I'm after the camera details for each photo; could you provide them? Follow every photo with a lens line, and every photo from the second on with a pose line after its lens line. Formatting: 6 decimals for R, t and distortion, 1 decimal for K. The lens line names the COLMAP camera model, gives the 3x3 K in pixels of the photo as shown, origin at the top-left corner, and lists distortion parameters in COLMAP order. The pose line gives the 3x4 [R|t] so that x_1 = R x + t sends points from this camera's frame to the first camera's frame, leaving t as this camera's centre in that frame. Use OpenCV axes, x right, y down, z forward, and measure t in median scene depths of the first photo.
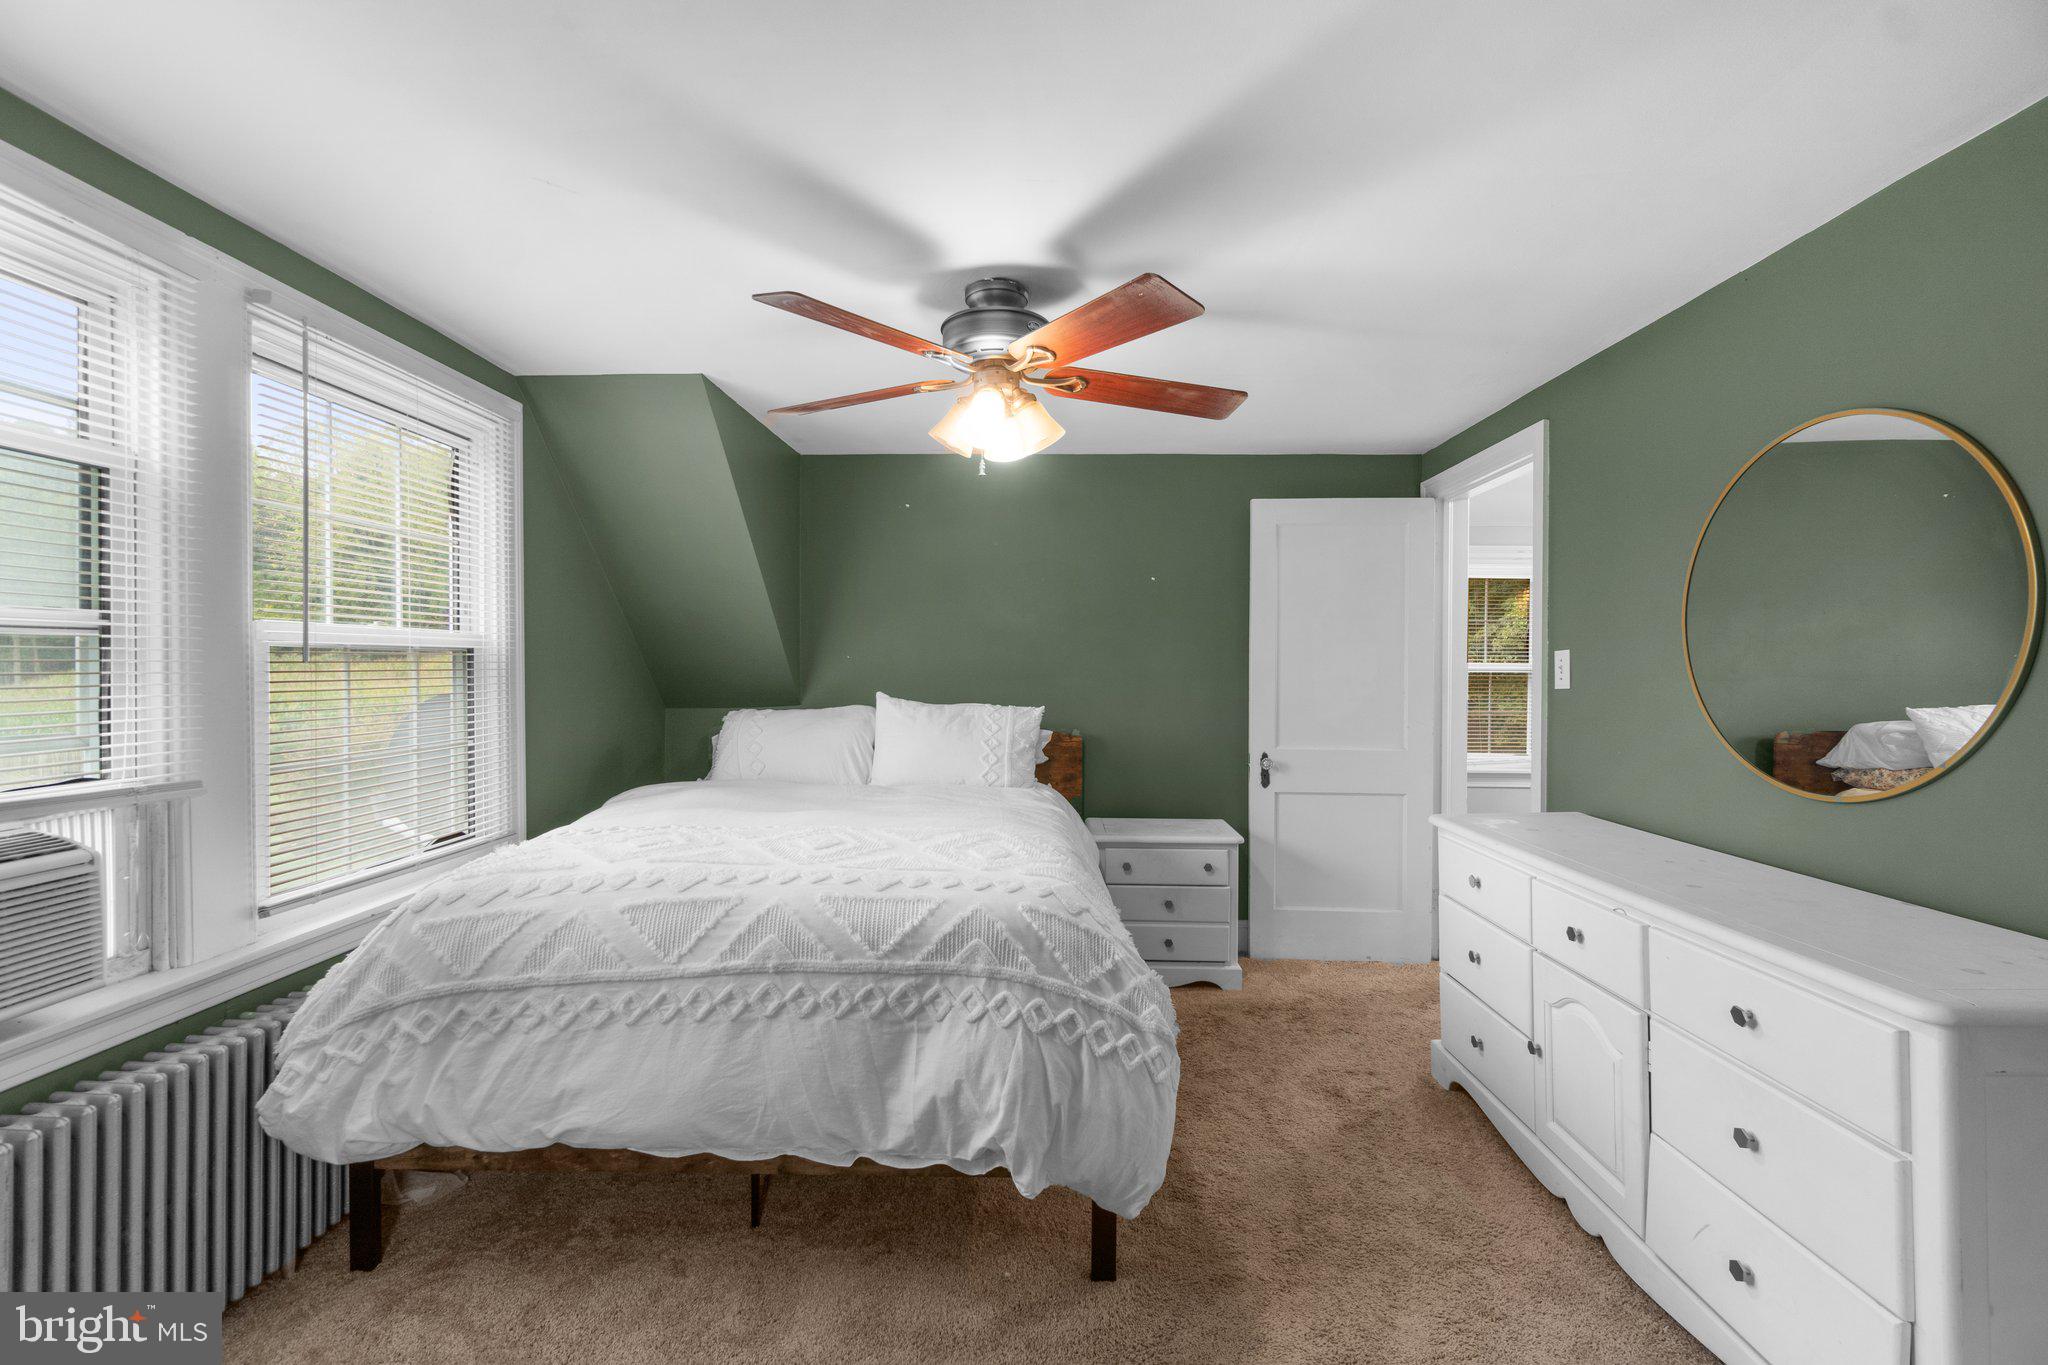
lens RADIAL K [[877.1, 0, 1024.0], [0, 877.1, 682.5], [0, 0, 1]] dist [-0.004209, -0.000799]
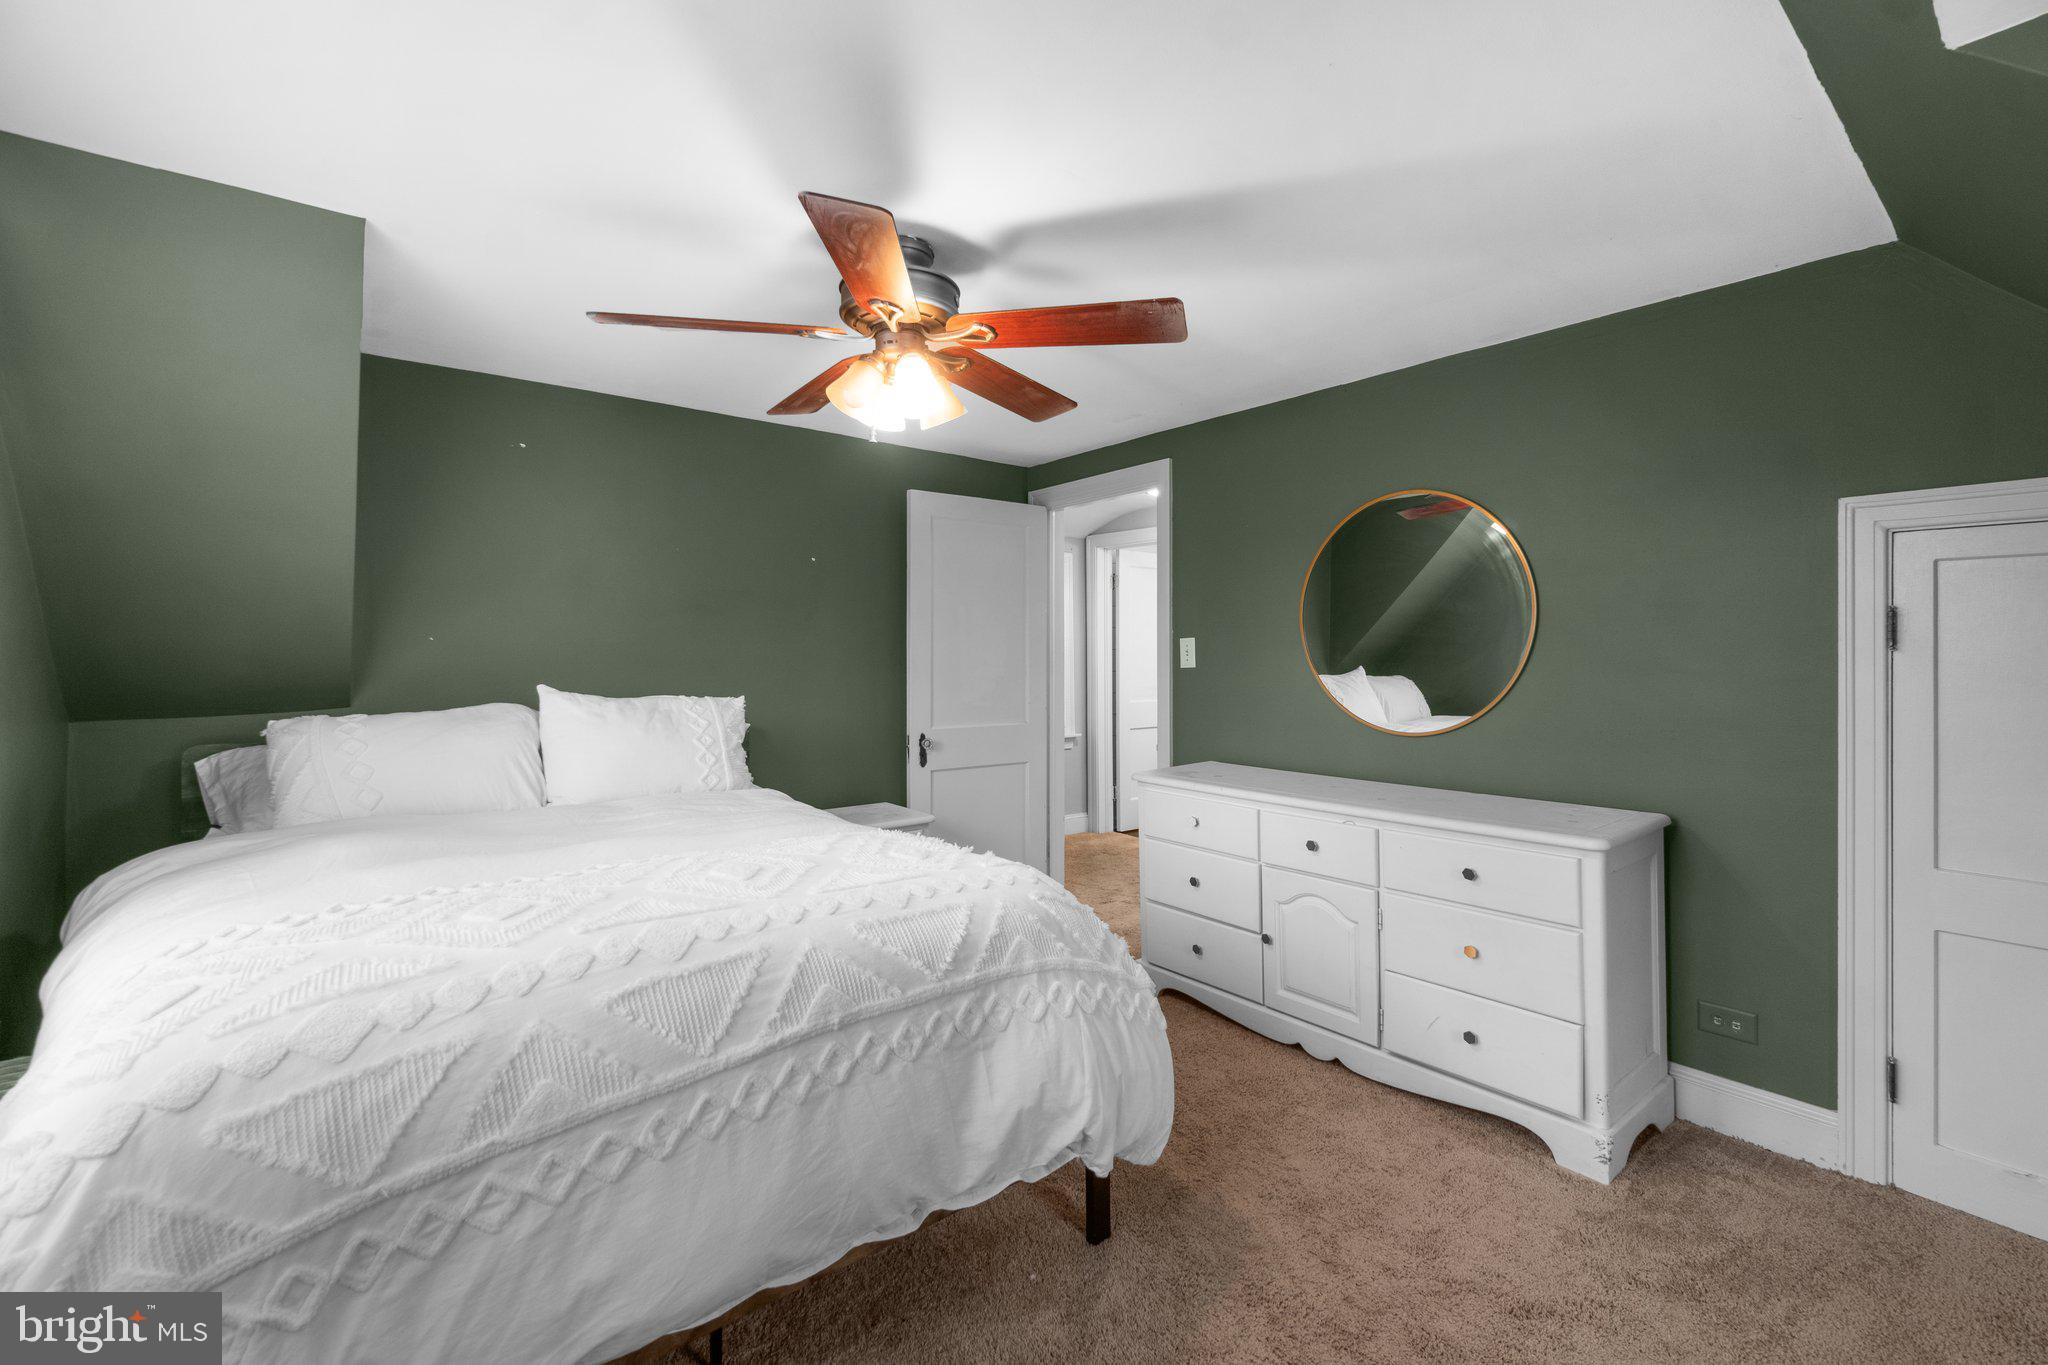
lens RADIAL K [[889.3, 0, 1024.1], [0, 889.3, 654.4], [0, 0, 1]] dist [-0.003346, 0.000126]
pose [[0.759990, -0.004533, 0.649919, -0.688101], [0.013092, 0.999880, -0.008335, -0.007678], [-0.649803, 0.014843, 0.759957, 0.254421]]
